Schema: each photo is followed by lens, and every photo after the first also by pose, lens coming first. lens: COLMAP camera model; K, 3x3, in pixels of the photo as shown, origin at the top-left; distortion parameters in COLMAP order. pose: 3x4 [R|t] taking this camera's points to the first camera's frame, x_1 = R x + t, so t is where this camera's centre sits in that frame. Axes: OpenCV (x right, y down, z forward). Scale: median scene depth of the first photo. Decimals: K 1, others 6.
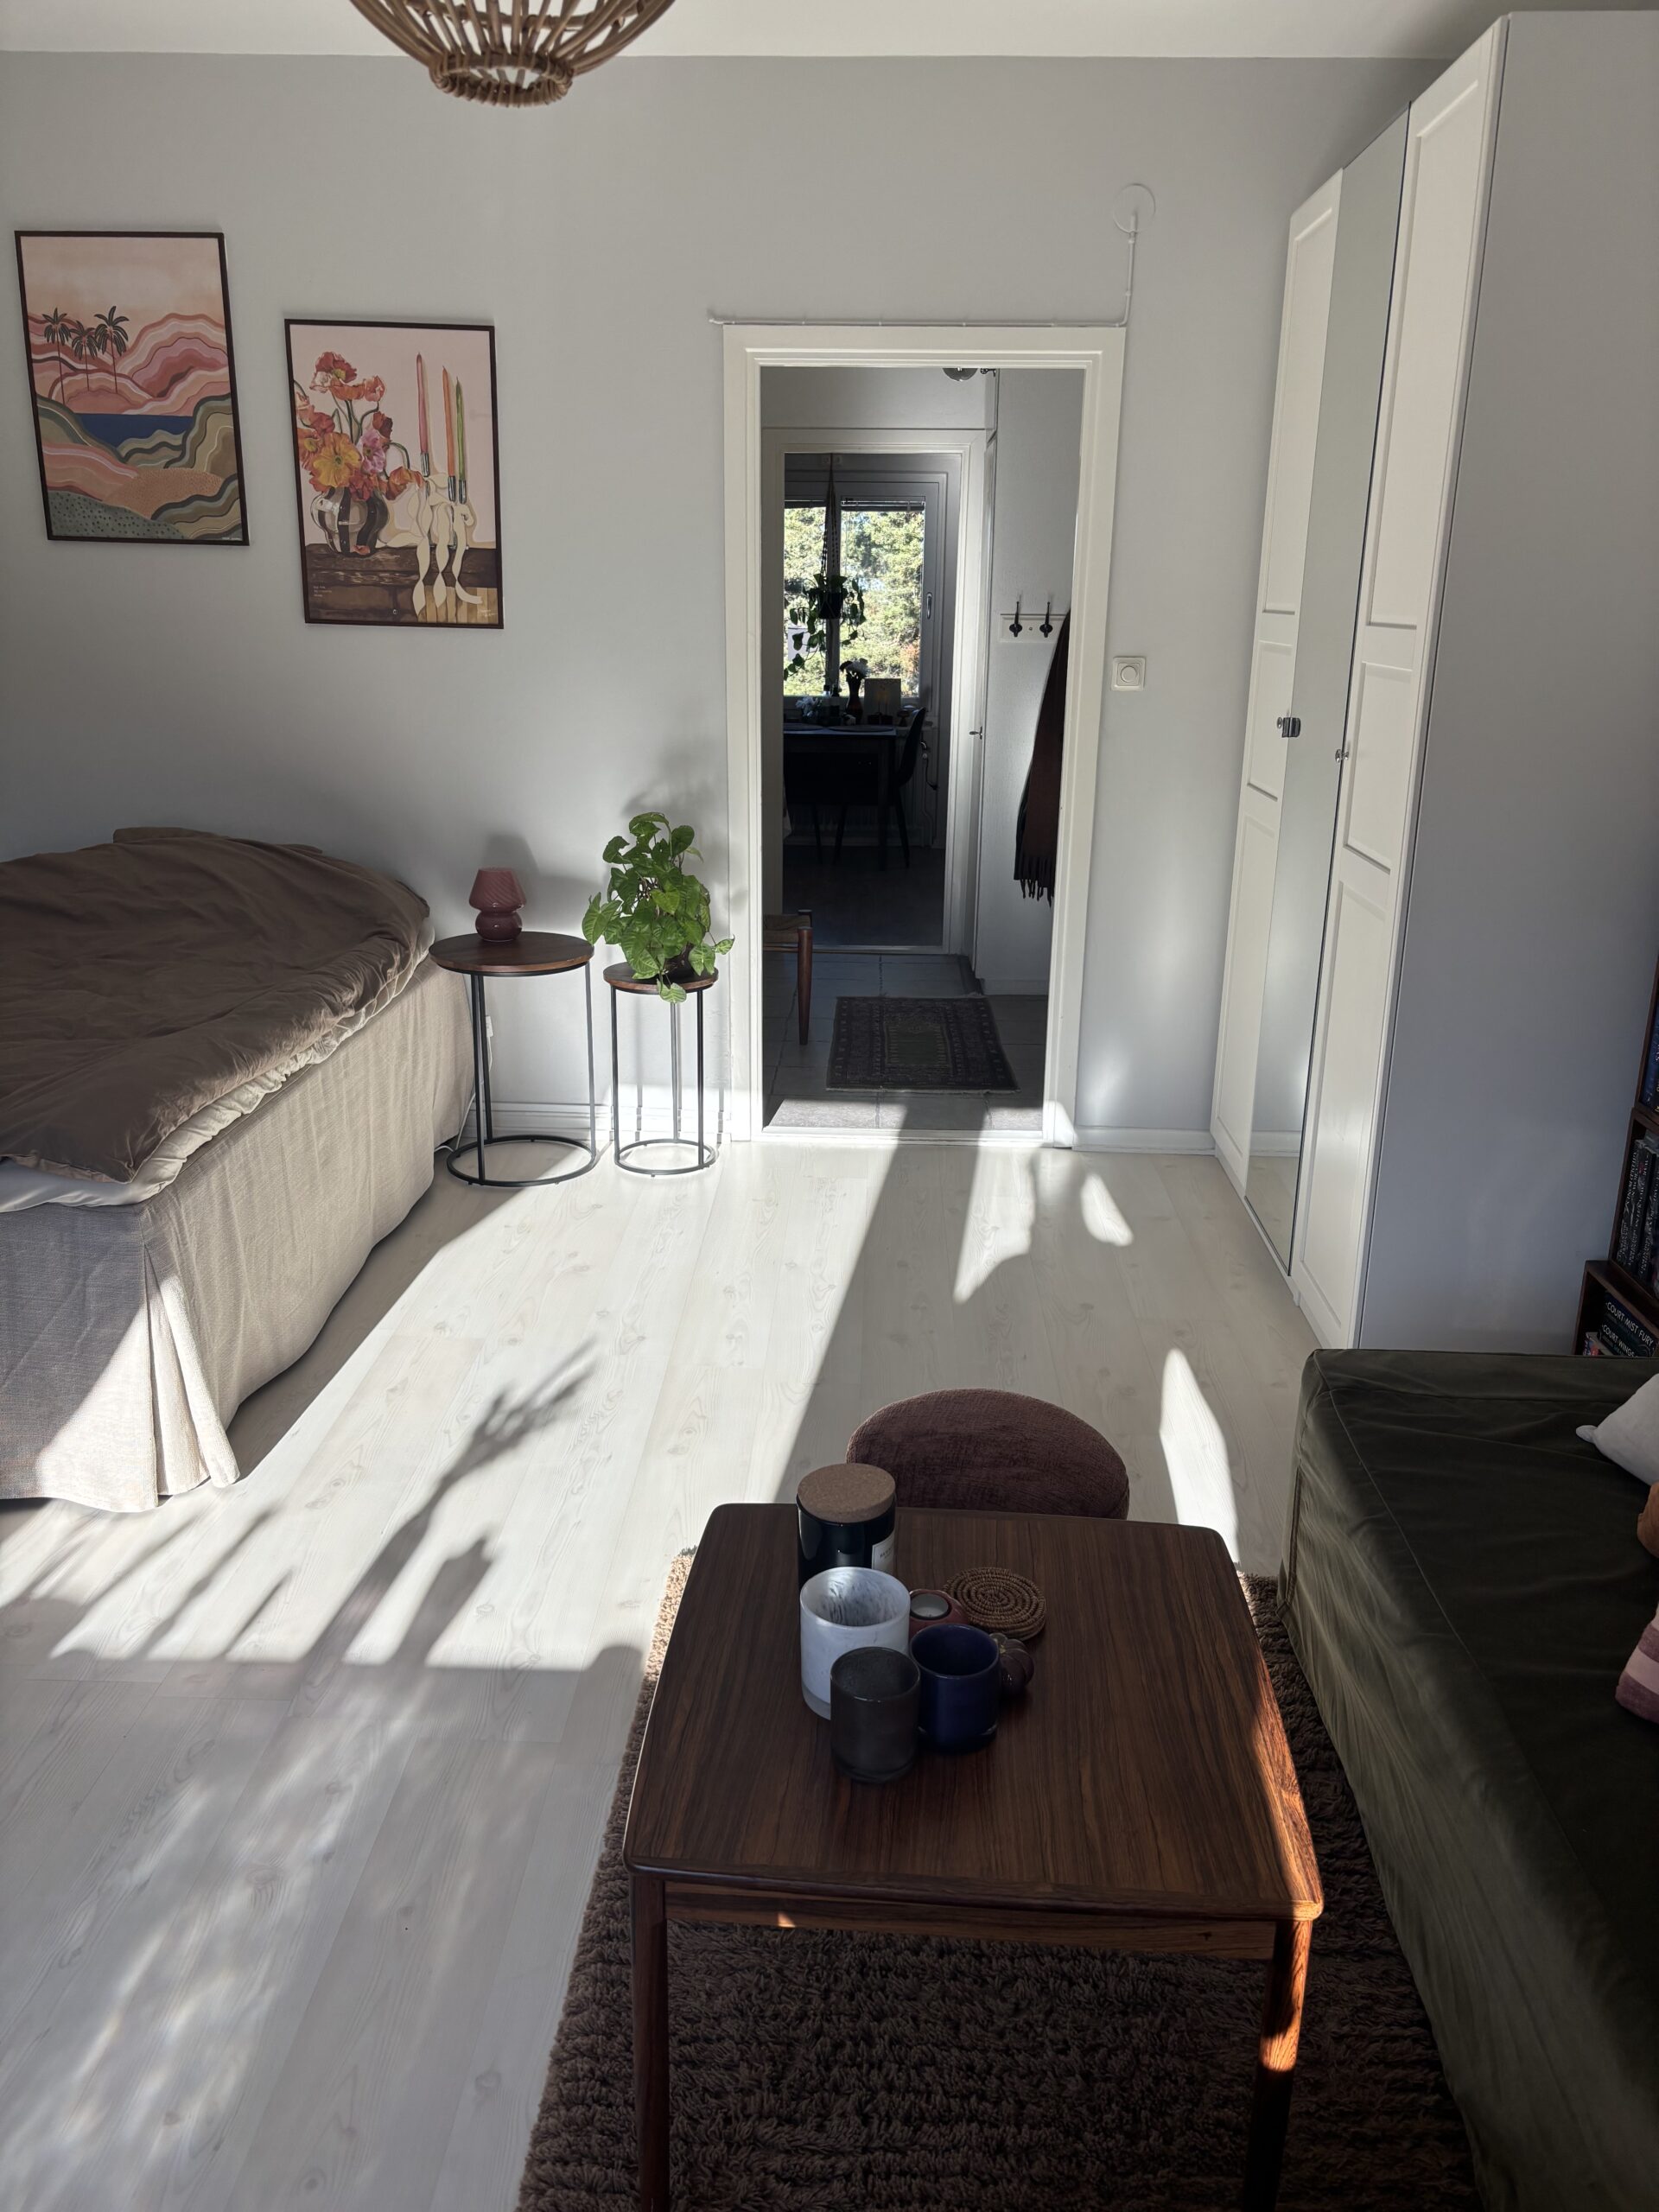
lens RADIAL K [[1764.2, 0, 796.3], [0, 1764.2, 1144.8], [0, 0, 1]] dist [0.011251, 0.014583]
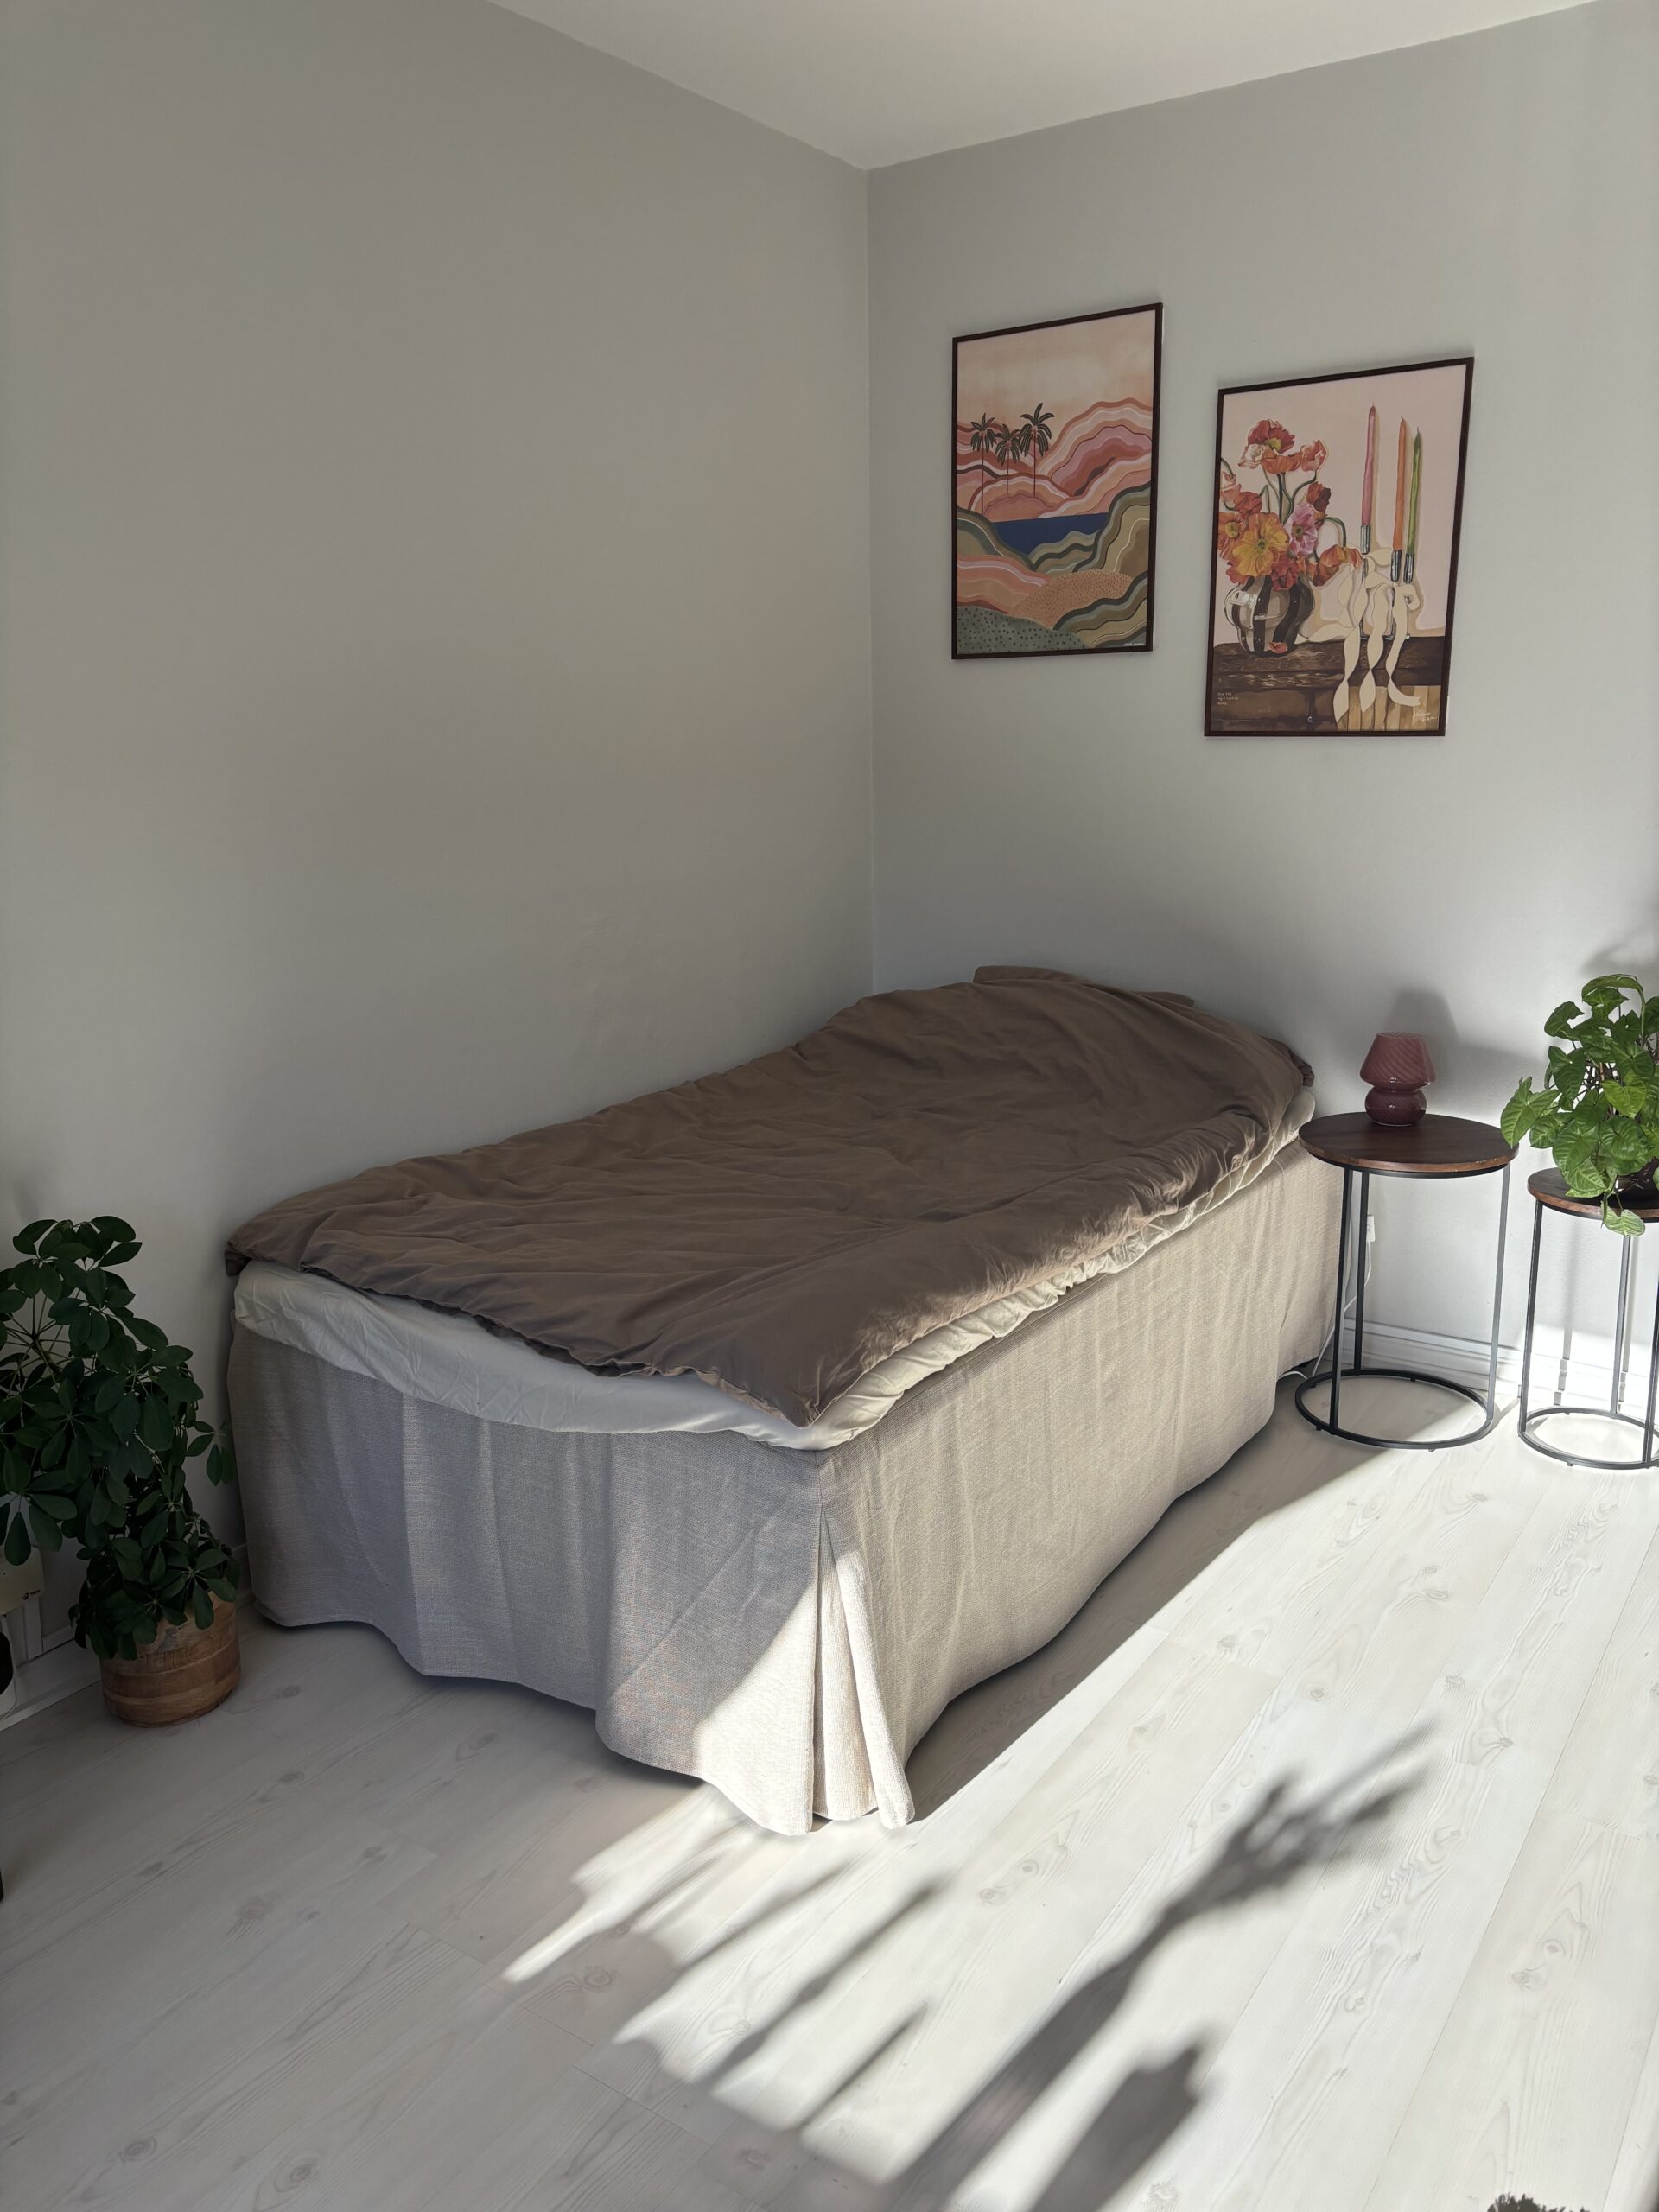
lens RADIAL K [[1764.2, 0, 796.3], [0, 1764.2, 1144.8], [0, 0, 1]] dist [0.011251, 0.014583]
pose [[0.859199, 0.089734, -0.503710, 0.000709], [-0.125057, 0.991471, -0.036688, -0.048191], [0.496122, 0.094515, 0.863093, 0.203881]]
